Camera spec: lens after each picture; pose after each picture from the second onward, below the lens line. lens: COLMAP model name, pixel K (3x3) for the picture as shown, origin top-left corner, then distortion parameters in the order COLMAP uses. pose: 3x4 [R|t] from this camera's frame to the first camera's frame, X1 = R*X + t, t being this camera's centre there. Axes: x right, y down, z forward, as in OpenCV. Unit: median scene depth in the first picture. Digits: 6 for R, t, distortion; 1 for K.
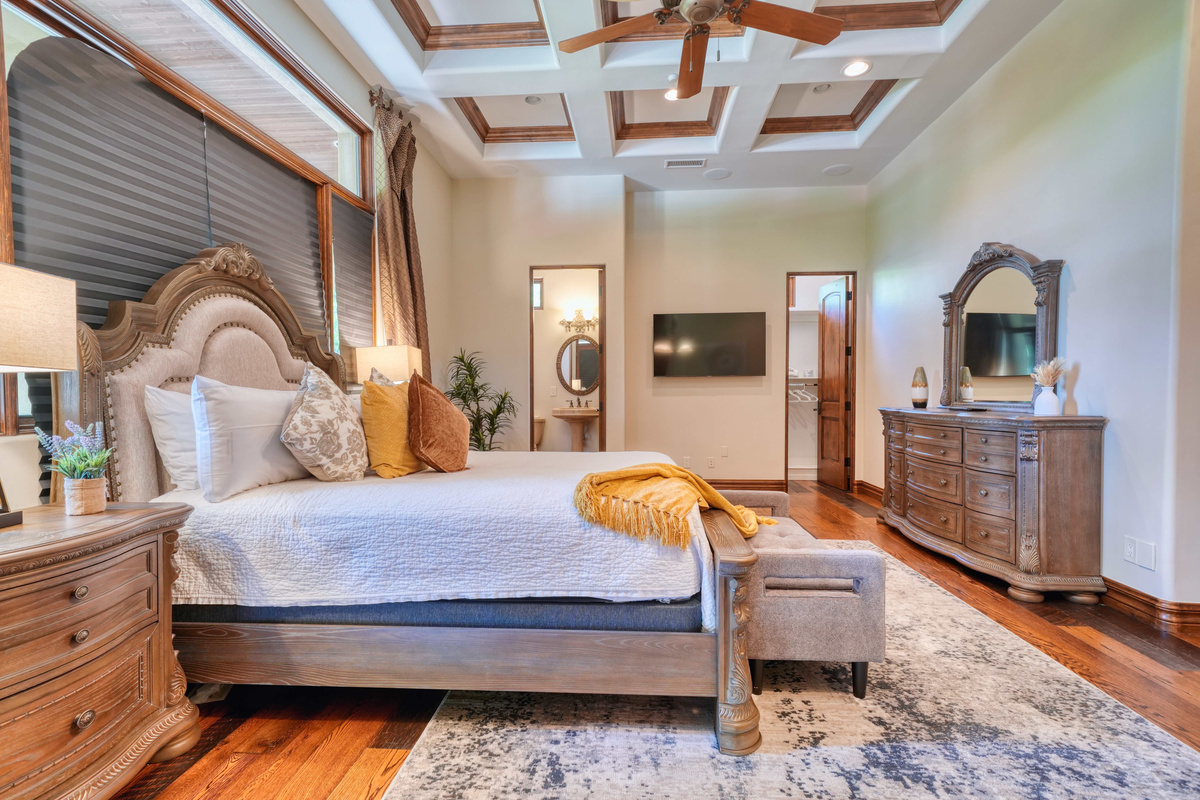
lens RADIAL K [[544.8, 0, 604.7], [0, 544.8, 412.9], [0, 0, 1]] dist [0.001459, 0.006238]
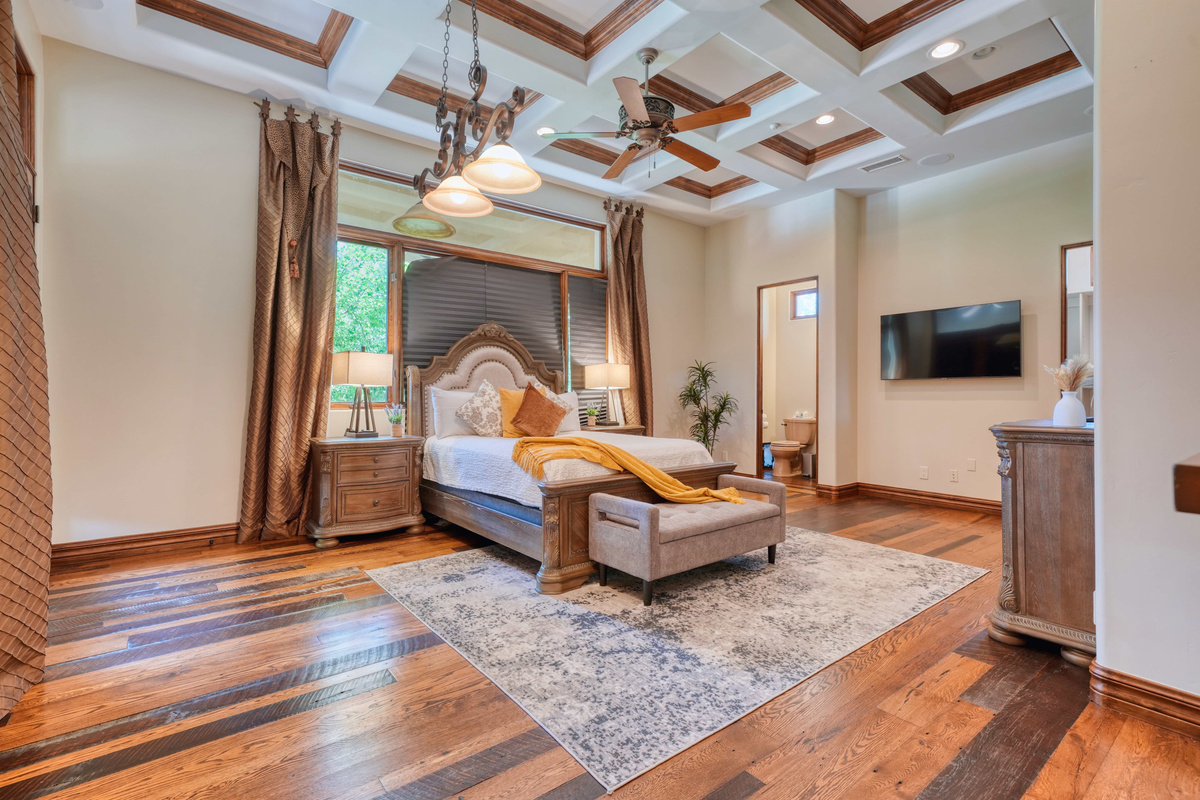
lens RADIAL K [[554.4, 0, 600.0], [0, 554.4, 400.0], [0, 0, 1]] dist [0.000277, 0.005435]
pose [[0.669217, 0.012615, -0.742960, 1.118573], [-0.034141, 0.999322, -0.013784, 0.000100], [0.742282, 0.034590, 0.669194, -0.073807]]
